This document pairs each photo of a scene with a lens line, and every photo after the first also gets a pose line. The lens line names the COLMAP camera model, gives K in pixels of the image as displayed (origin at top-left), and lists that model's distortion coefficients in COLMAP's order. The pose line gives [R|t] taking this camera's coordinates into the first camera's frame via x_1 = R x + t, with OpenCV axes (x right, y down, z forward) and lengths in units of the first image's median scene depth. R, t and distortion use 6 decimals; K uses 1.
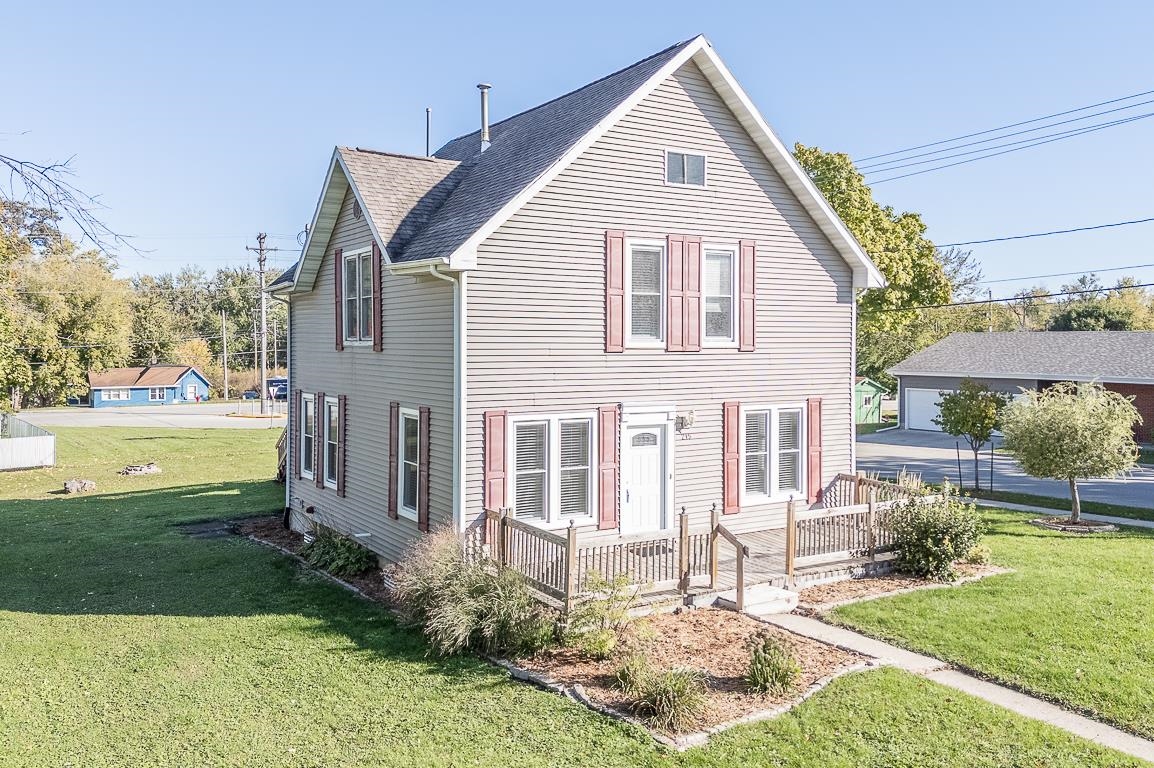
lens RADIAL K [[879.2, 0, 563.8], [0, 879.2, 360.4], [0, 0, 1]] dist [0.053555, -0.004732]
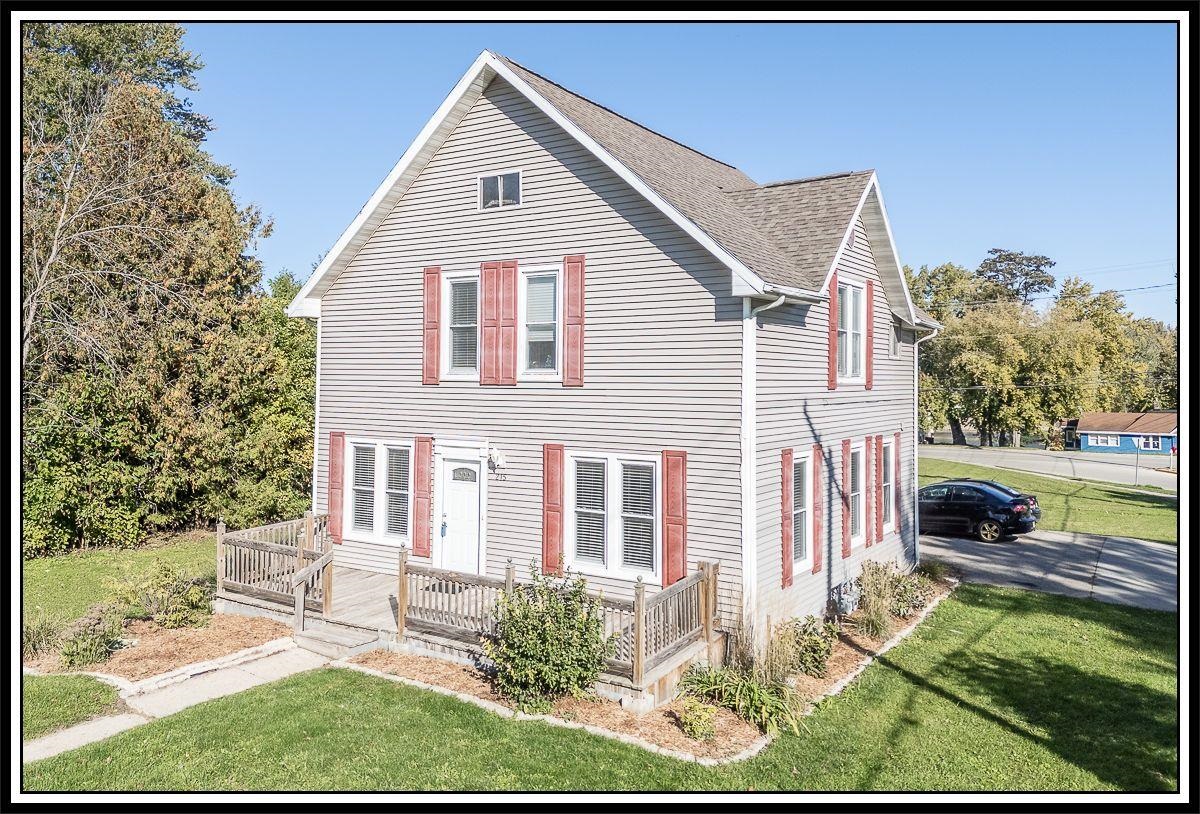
lens RADIAL K [[916.2, 0, 600.1], [0, 916.2, 364.3], [0, 0, 1]] dist [0.002000, 0.001151]
pose [[0.463303, -0.014180, -0.886087, 0.787116], [-0.024879, 0.999270, -0.028999, -0.004932], [0.885851, 0.035480, 0.462612, 0.486187]]
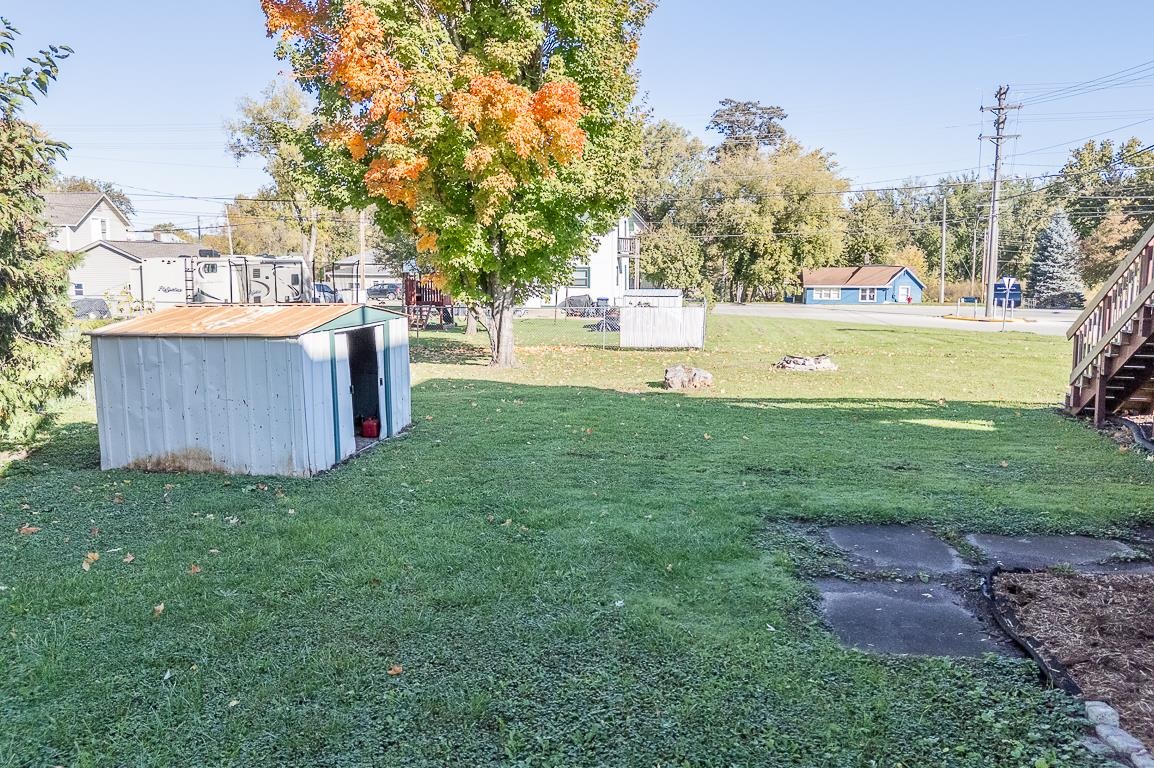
lens RADIAL K [[879.2, 0, 563.8], [0, 879.2, 360.4], [0, 0, 1]] dist [0.053555, -0.004732]
pose [[0.721190, 0.078855, -0.688235, -0.282757], [-0.010224, 0.994604, 0.103243, 0.095762], [0.692662, -0.067421, 0.718104, 0.719469]]
